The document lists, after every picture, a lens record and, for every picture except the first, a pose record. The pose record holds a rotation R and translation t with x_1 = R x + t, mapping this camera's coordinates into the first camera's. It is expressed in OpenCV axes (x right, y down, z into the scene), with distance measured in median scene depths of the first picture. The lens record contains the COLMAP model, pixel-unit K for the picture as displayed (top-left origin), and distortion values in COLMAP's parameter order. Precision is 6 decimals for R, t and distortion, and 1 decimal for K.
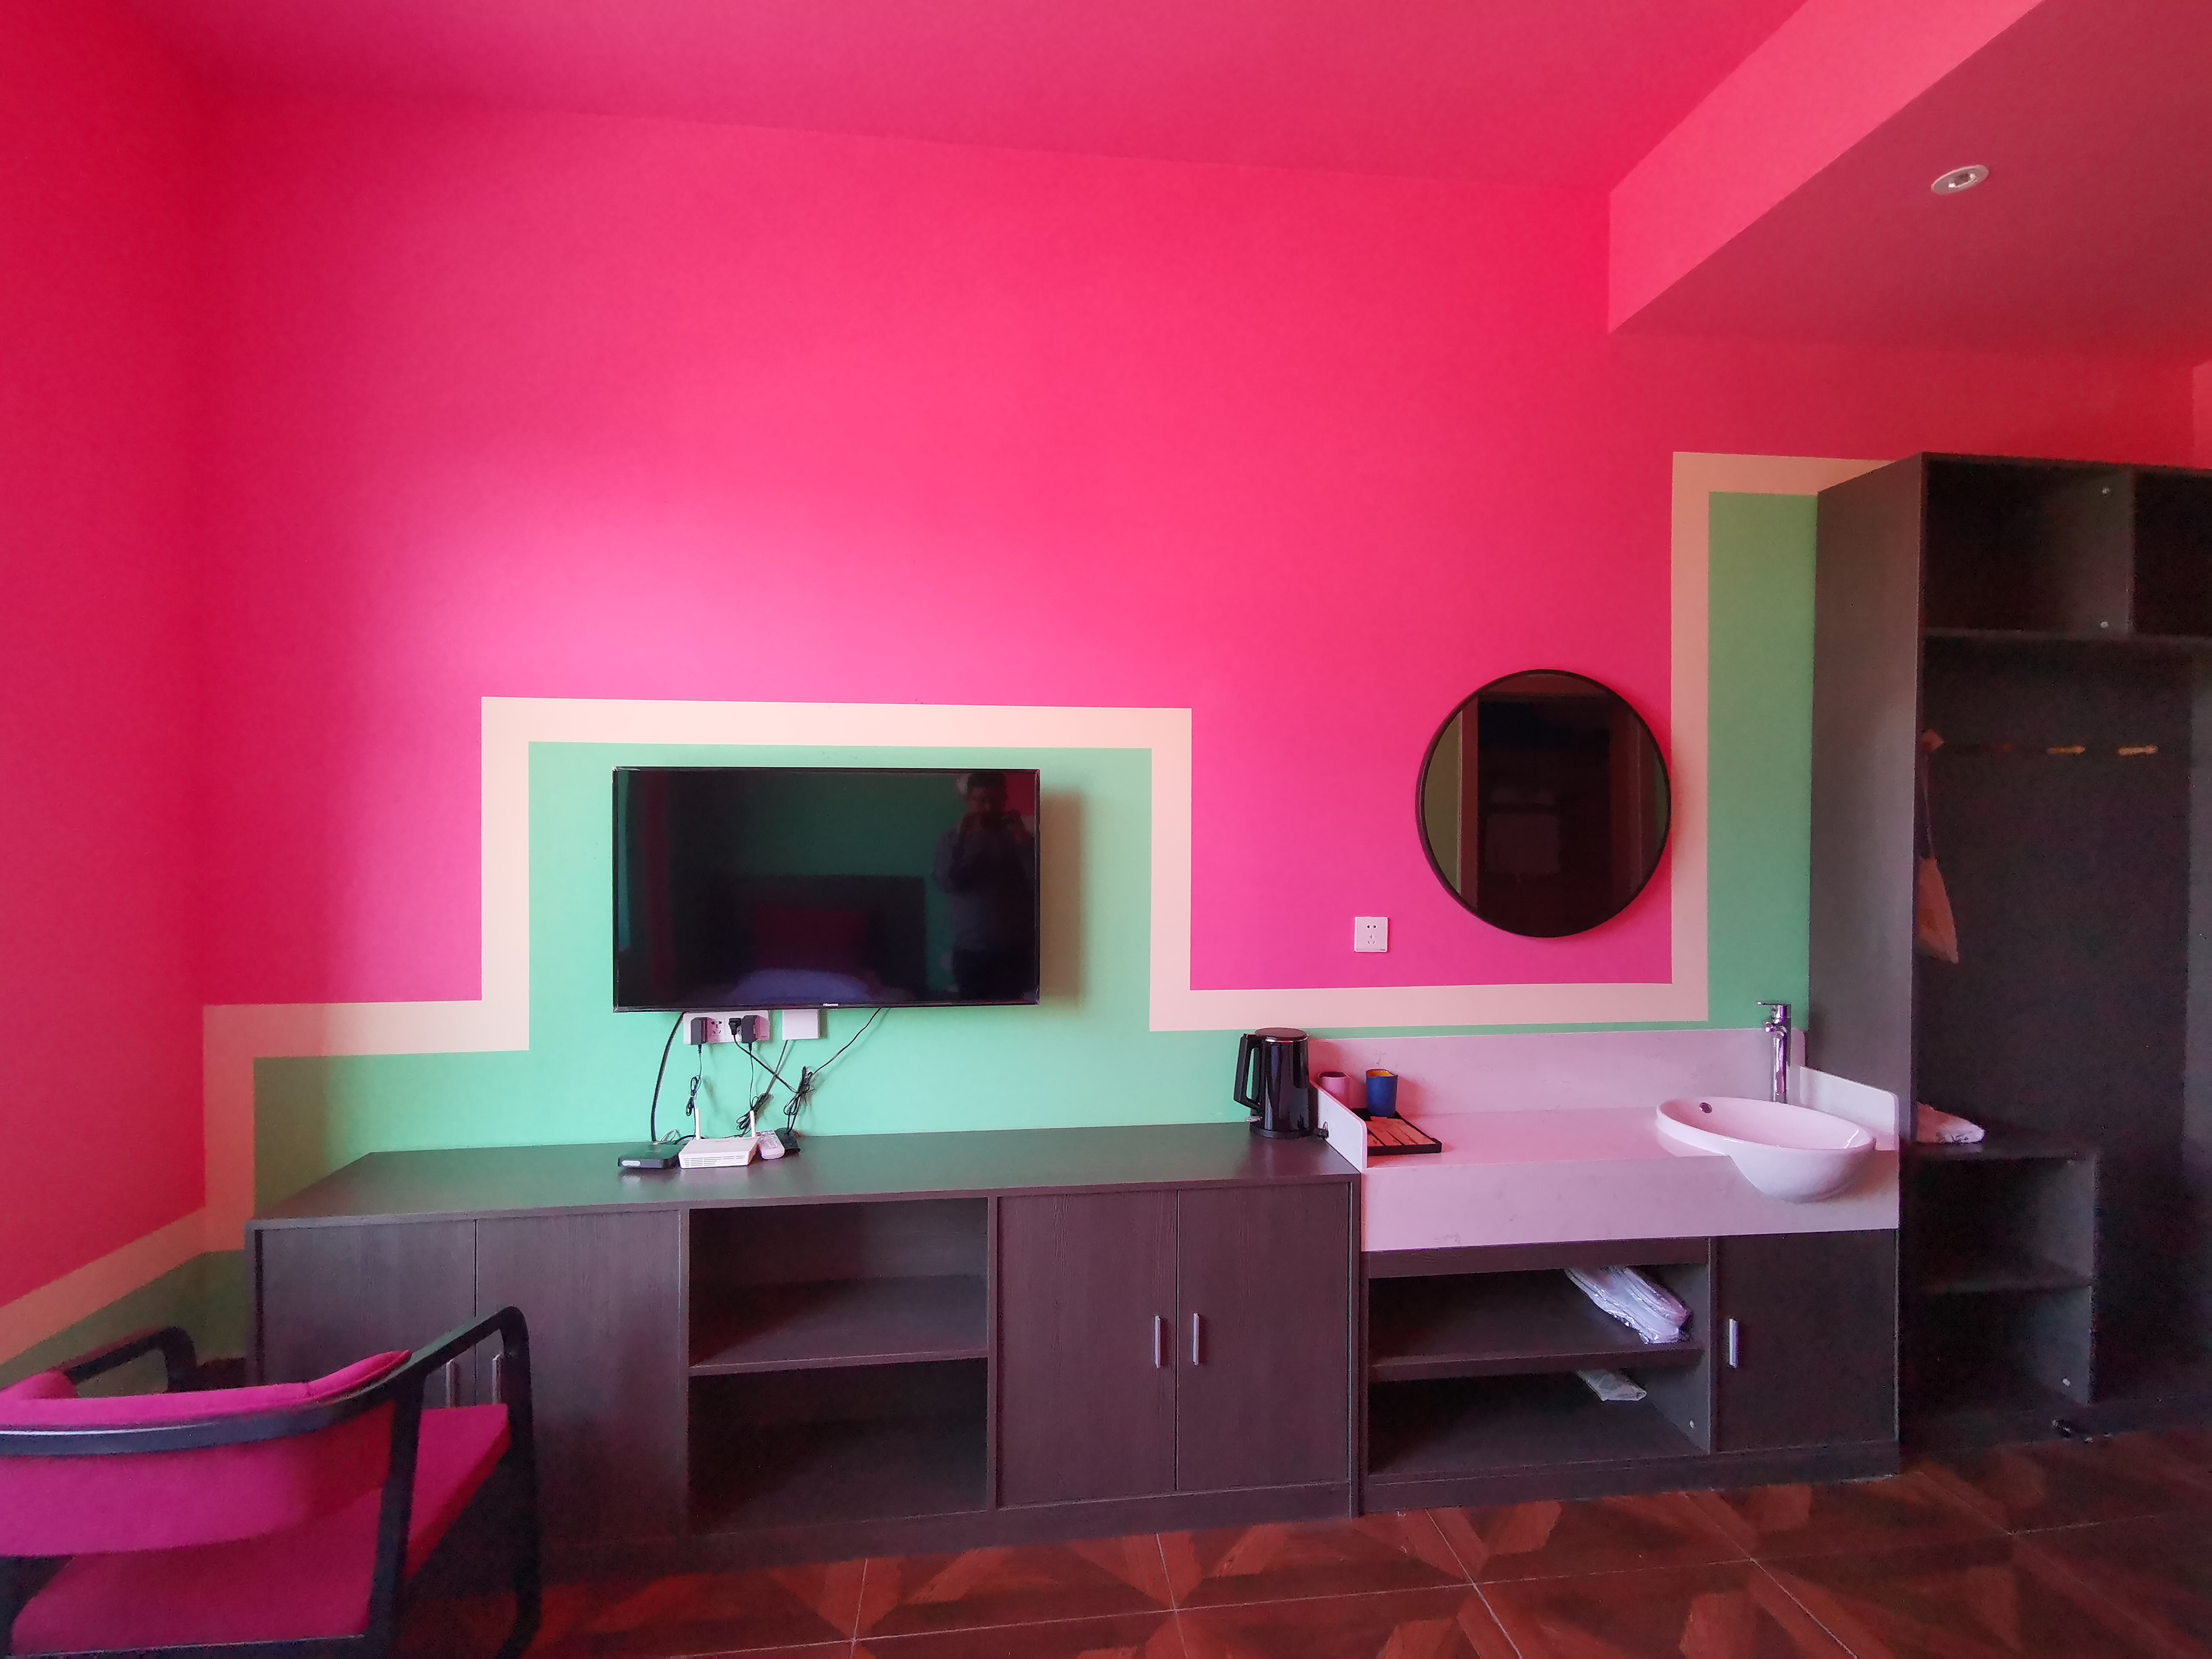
lens RADIAL K [[1039.6, 0, 1106.0], [0, 1039.6, 829.5], [0, 0, 1]] dist [0.023644, 0.000243]
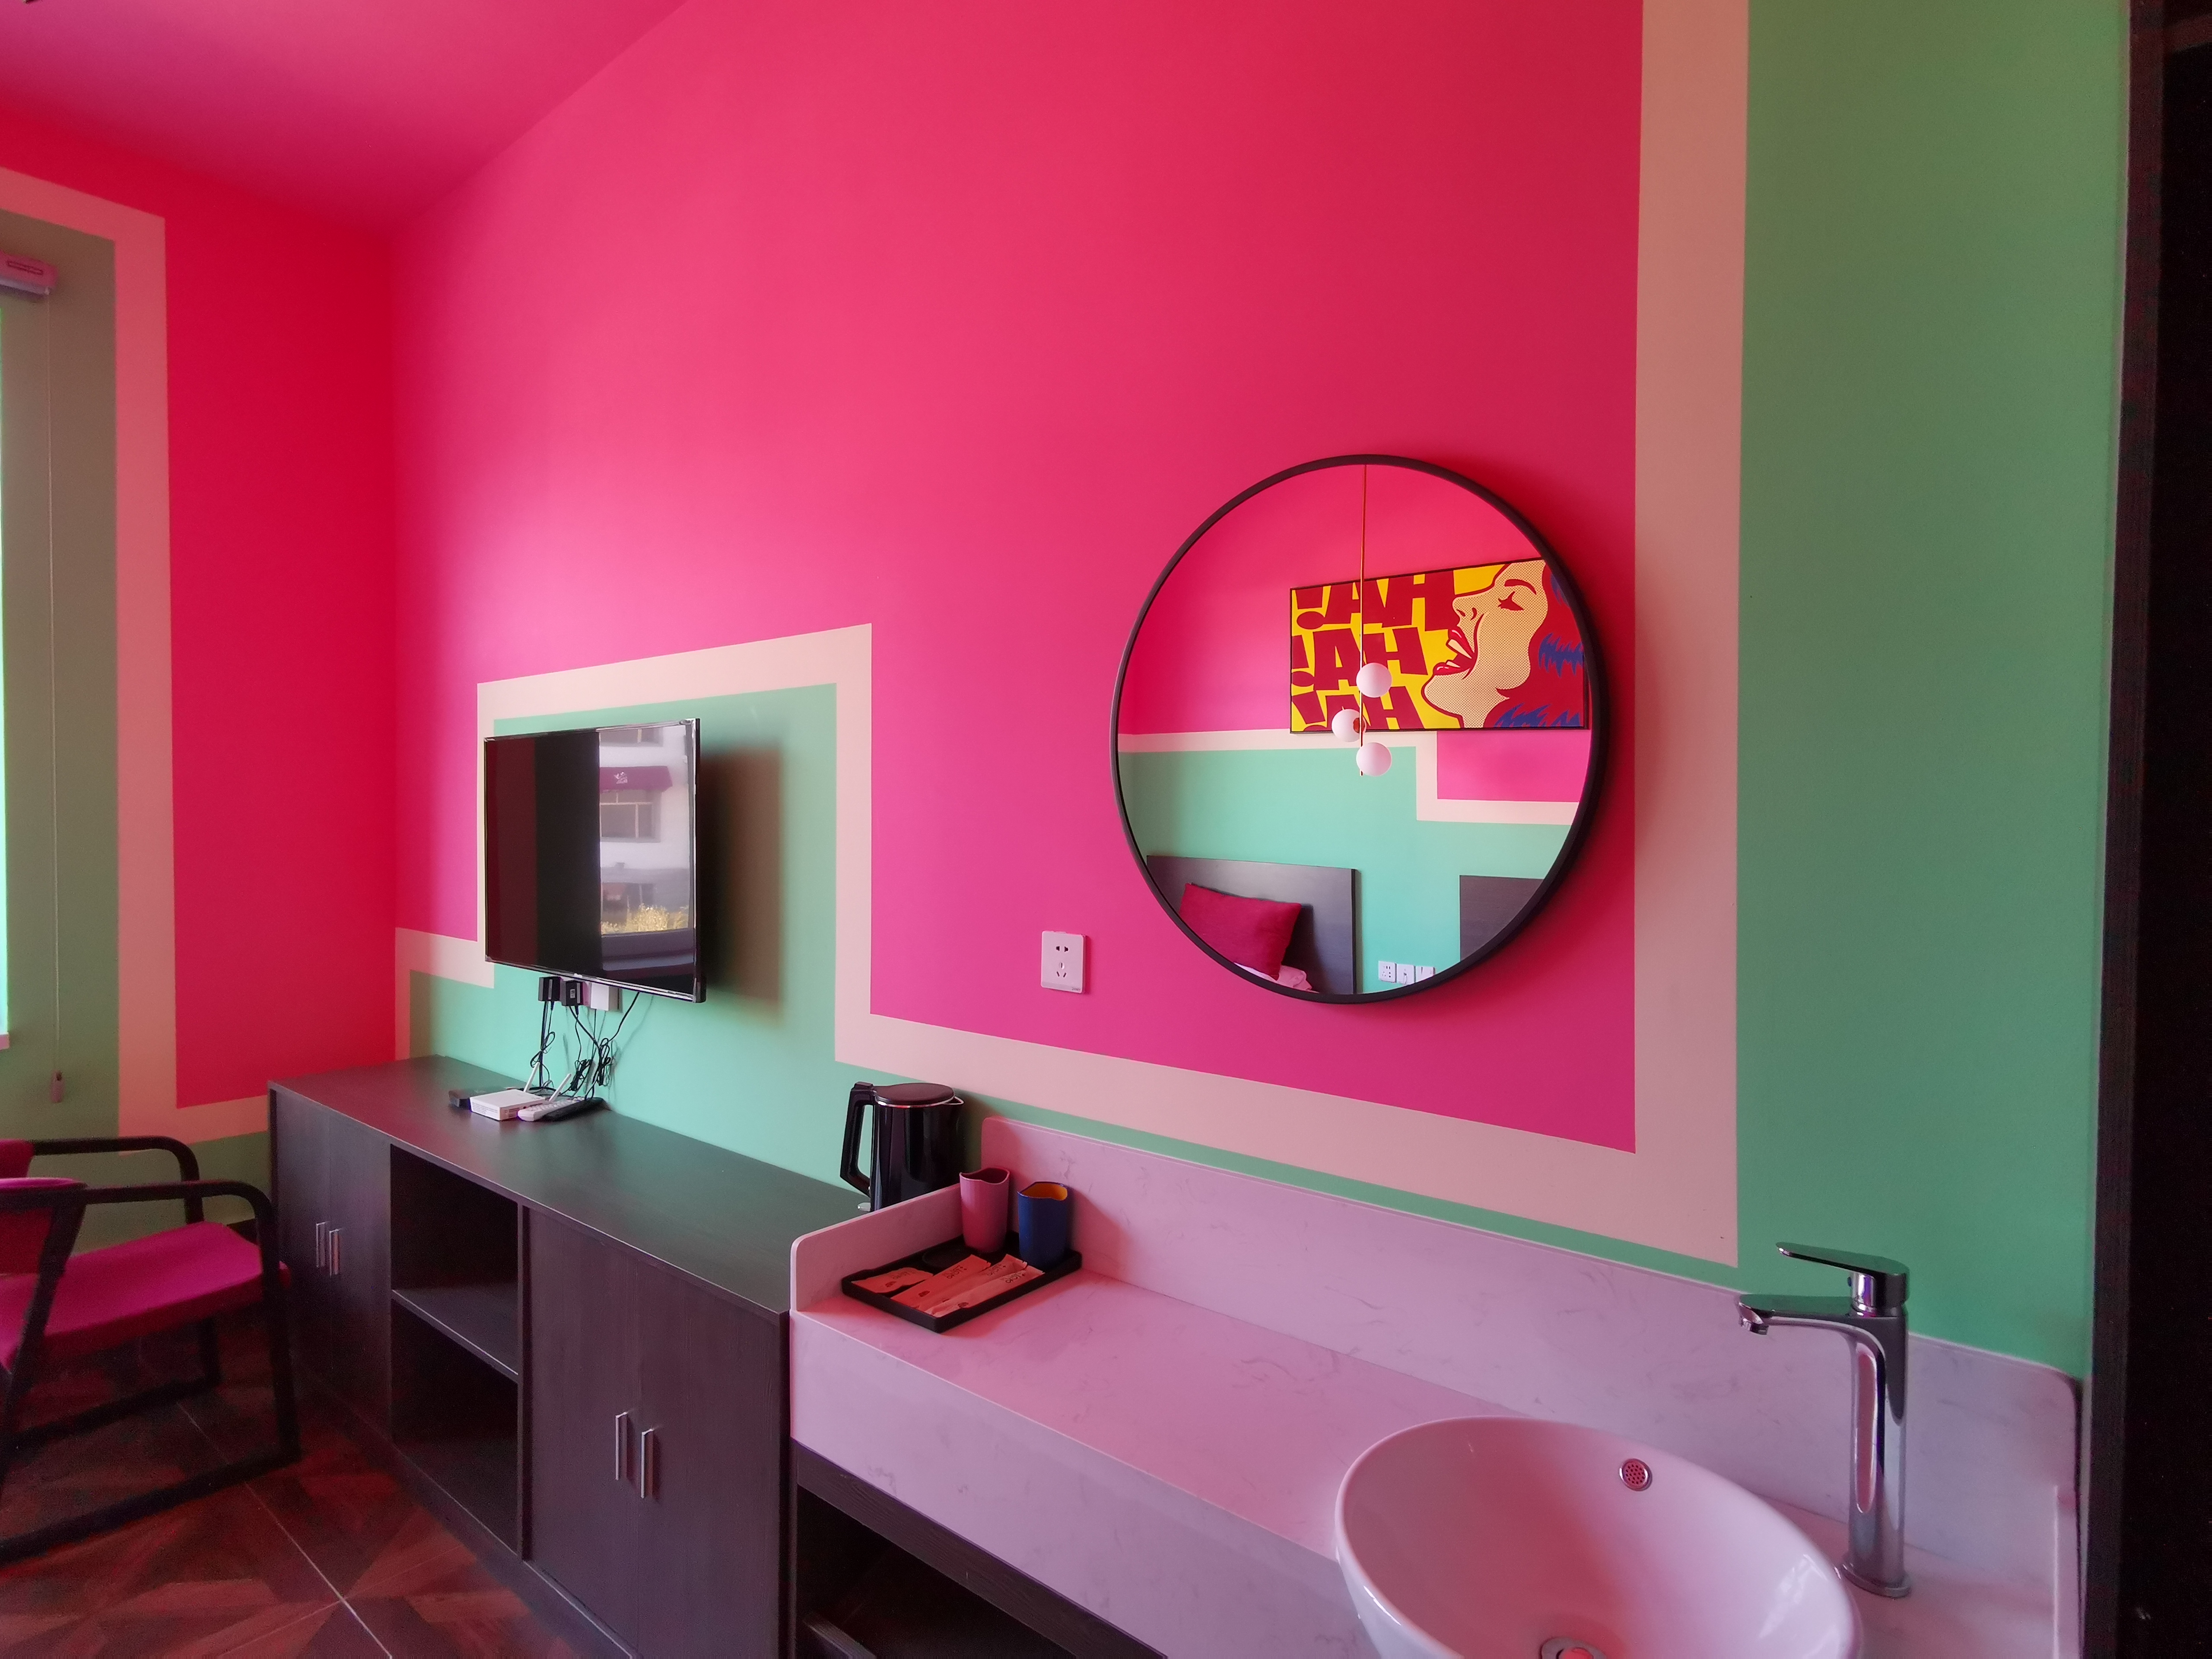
lens RADIAL K [[1176.6, 0, 1106.0], [0, 1176.6, 829.5], [0, 0, 1]] dist [0.021926, -0.000218]
pose [[0.676418, 0.011163, -0.736433, 0.795979], [-0.004107, 0.999927, 0.011384, 0.016275], [0.736506, -0.004676, 0.676415, 0.568664]]
